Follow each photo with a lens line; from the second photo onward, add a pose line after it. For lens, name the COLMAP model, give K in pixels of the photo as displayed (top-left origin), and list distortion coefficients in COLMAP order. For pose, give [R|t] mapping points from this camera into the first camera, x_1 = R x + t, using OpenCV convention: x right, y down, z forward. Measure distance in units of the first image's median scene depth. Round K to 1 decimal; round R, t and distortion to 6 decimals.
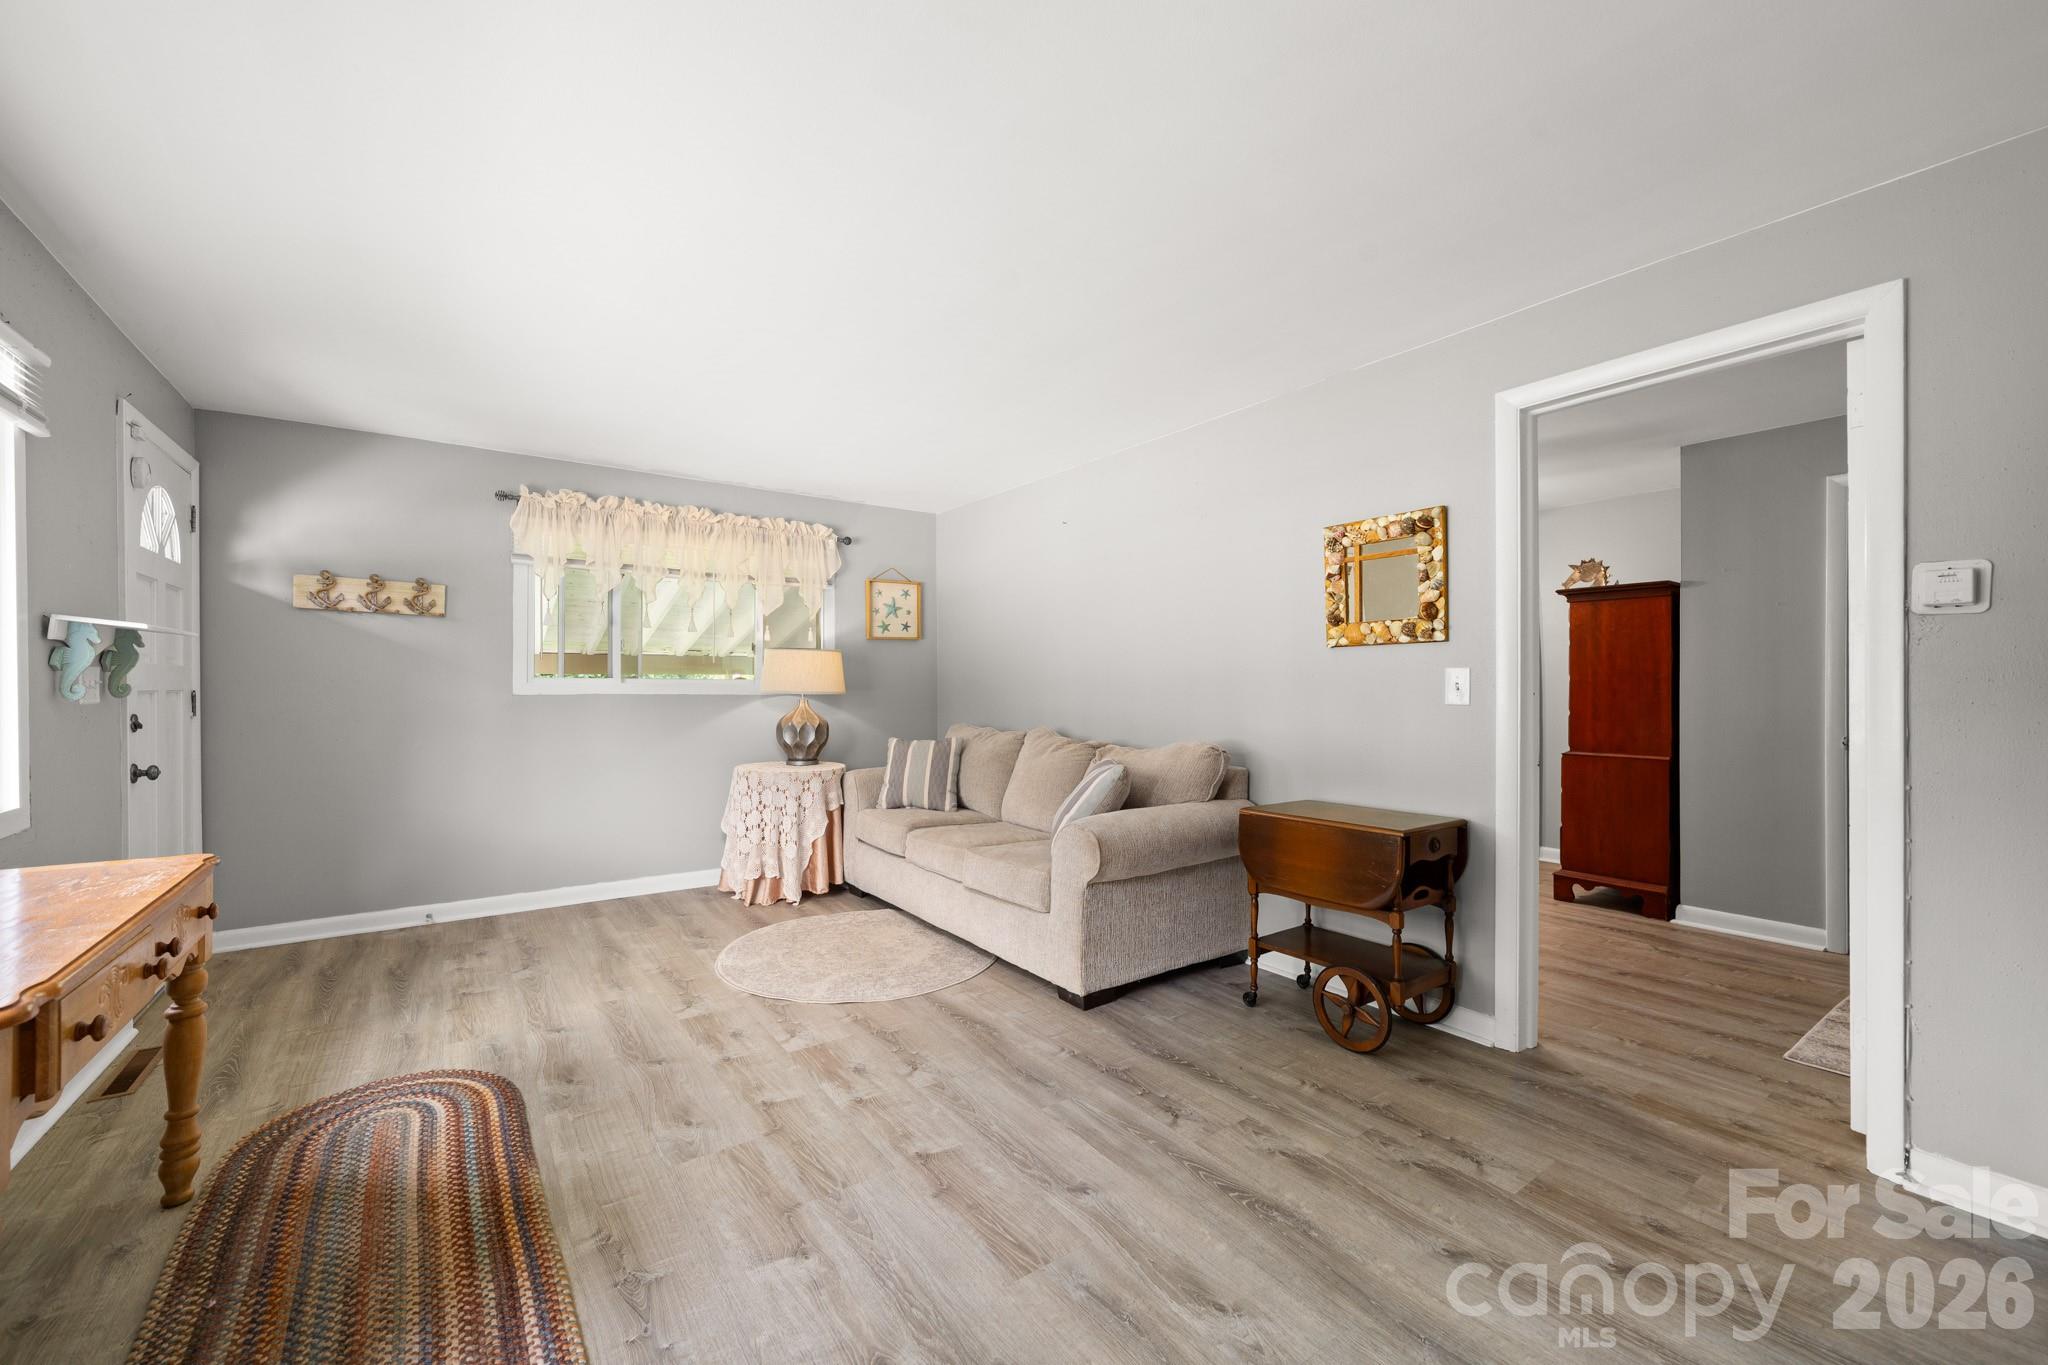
lens RADIAL K [[815.3, 0, 1010.5], [0, 815.3, 687.9], [0, 0, 1]] dist [-0.001676, 0.000232]
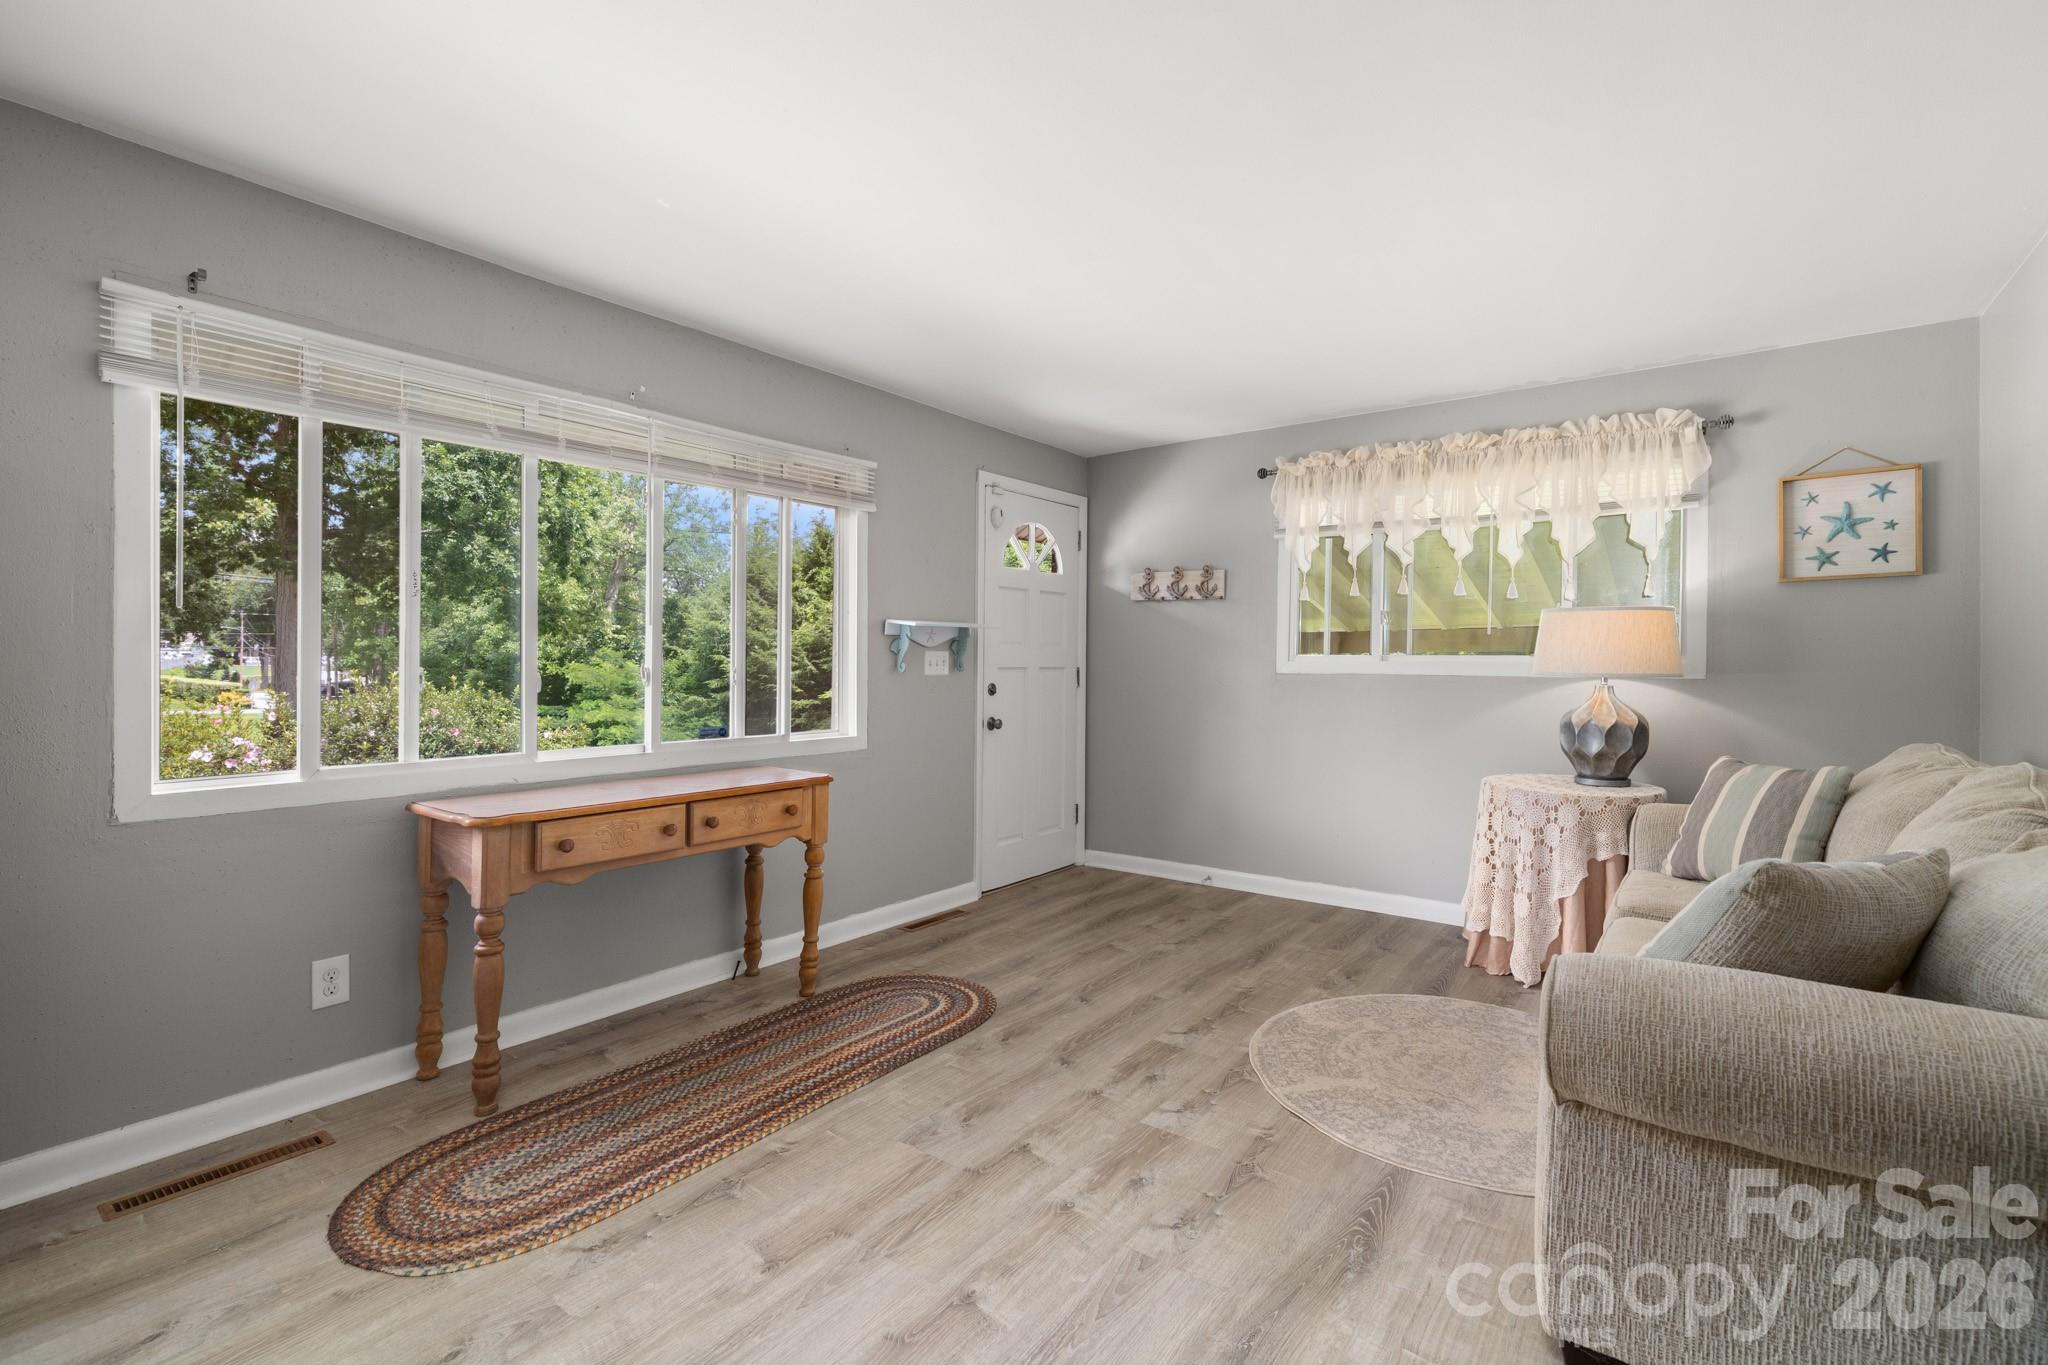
lens RADIAL K [[904.1, 0, 1033.0], [0, 904.1, 663.3], [0, 0, 1]] dist [-0.002736, -0.000679]
pose [[0.312055, -0.000943, -0.950064, 0.366408], [-0.004370, 0.999988, -0.002428, 0.000252], [0.950054, 0.004910, 0.312047, 0.424561]]
